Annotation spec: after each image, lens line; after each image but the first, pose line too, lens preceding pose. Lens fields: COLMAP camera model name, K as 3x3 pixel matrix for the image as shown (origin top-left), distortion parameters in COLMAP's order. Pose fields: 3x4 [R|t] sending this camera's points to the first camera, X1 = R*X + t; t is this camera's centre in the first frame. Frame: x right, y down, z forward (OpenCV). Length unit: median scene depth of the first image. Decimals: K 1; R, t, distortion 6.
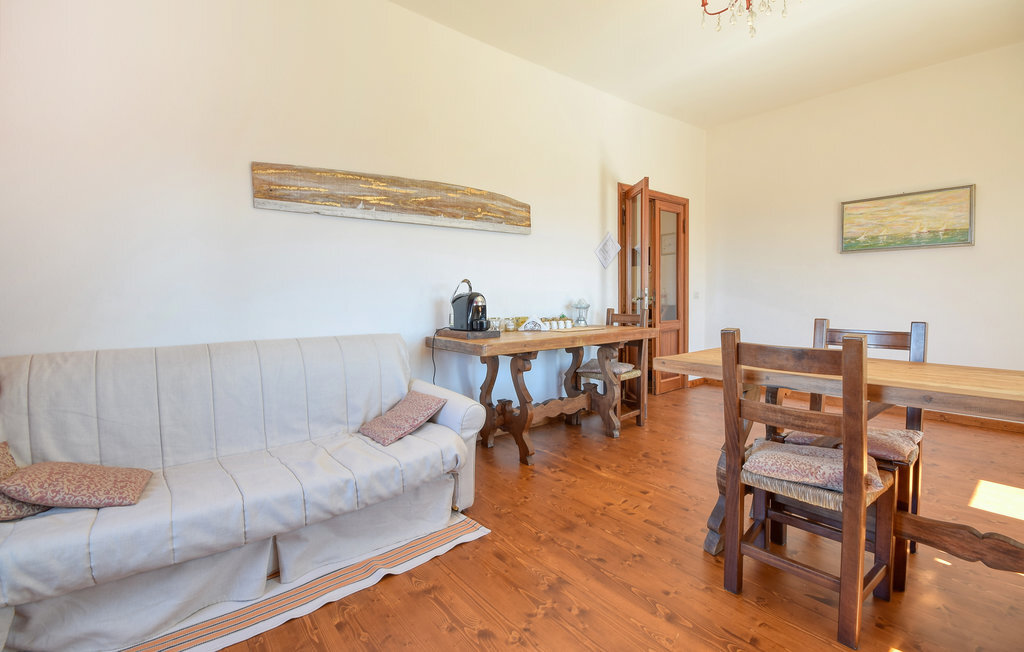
lens RADIAL K [[459.0, 0, 516.2], [0, 459.0, 316.2], [0, 0, 1]] dist [-0.001964, -0.000349]
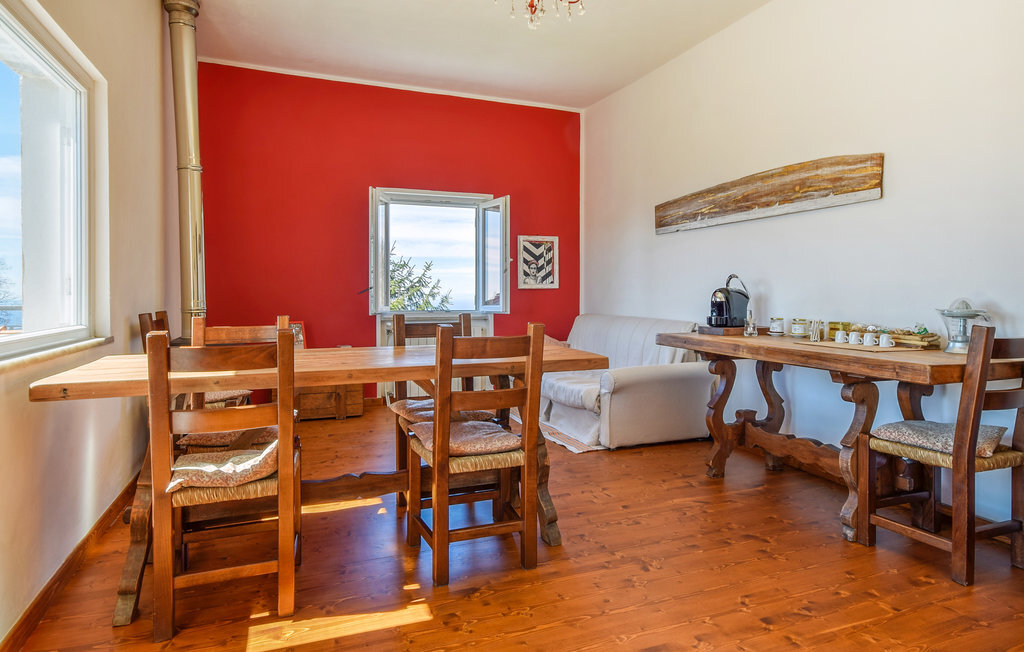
lens RADIAL K [[567.3, 0, 512.0], [0, 567.3, 326.0], [0, 0, 1]] dist [-0.002012, -0.000590]
pose [[-0.314214, 0.064171, -0.947181, 1.282776], [-0.045541, 0.995545, 0.082555, -0.054086], [0.948259, 0.069075, -0.309892, 1.017149]]
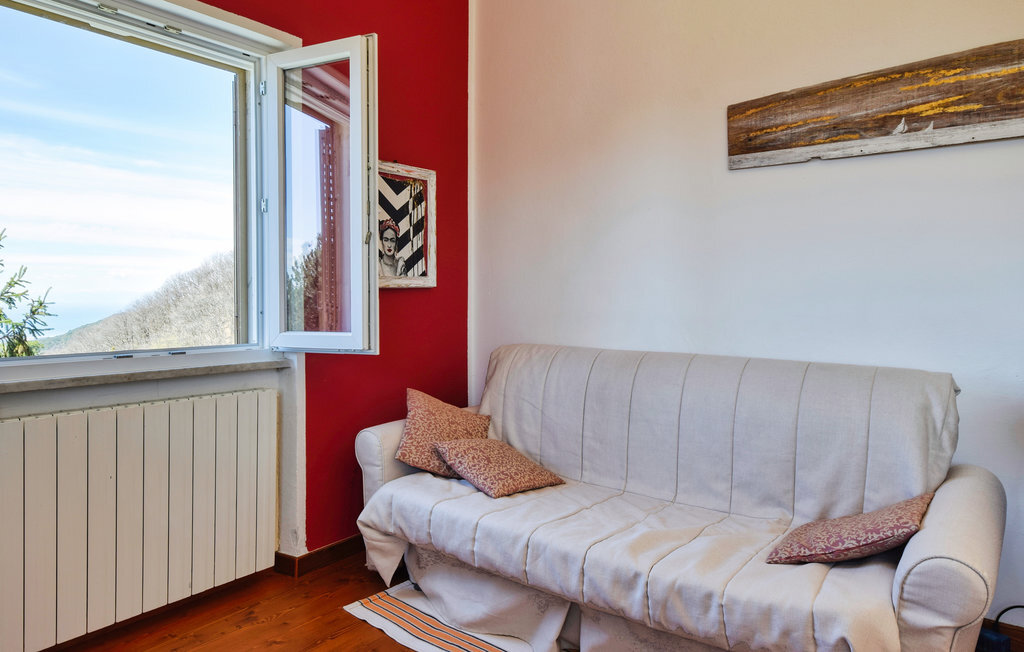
lens RADIAL K [[686.2, 0, 514.3], [0, 686.2, 317.0], [0, 0, 1]] dist [0.025212, -0.000190]
pose [[0.222963, 0.044097, -0.973829, 0.358625], [-0.052476, 0.998071, 0.033180, -0.022777], [0.973413, 0.043705, 0.224847, 0.389402]]
